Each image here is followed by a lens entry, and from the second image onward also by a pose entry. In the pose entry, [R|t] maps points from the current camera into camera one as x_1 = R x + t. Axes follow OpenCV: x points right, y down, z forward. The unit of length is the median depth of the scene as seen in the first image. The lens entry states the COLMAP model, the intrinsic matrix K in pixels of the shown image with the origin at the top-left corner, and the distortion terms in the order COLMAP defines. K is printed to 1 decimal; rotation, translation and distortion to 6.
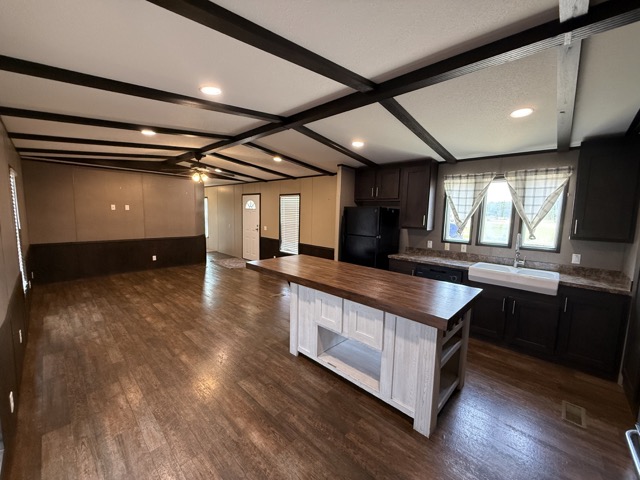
lens RADIAL K [[256.8, 0, 319.5], [0, 256.8, 237.6], [0, 0, 1]] dist [-0.000163, -0.000044]
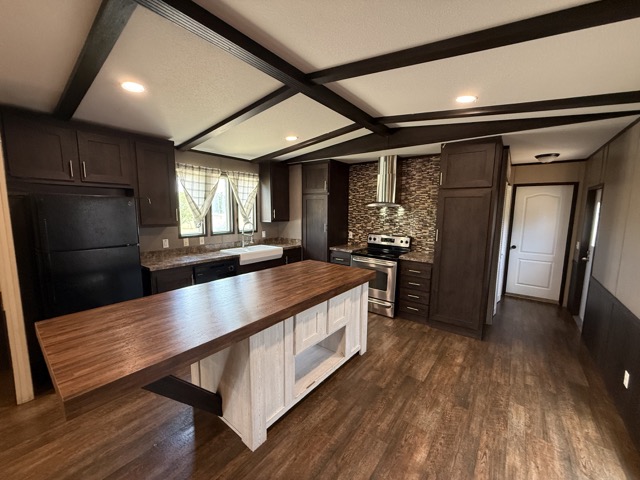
lens RADIAL K [[255.1, 0, 321.5], [0, 255.1, 238.7], [0, 0, 1]] dist [0.011119, -0.000281]
pose [[-0.097103, -0.144941, 0.984664, -0.549878], [0.084077, 0.984608, 0.153224, -0.094476], [-0.991717, 0.097666, -0.083423, 0.729825]]
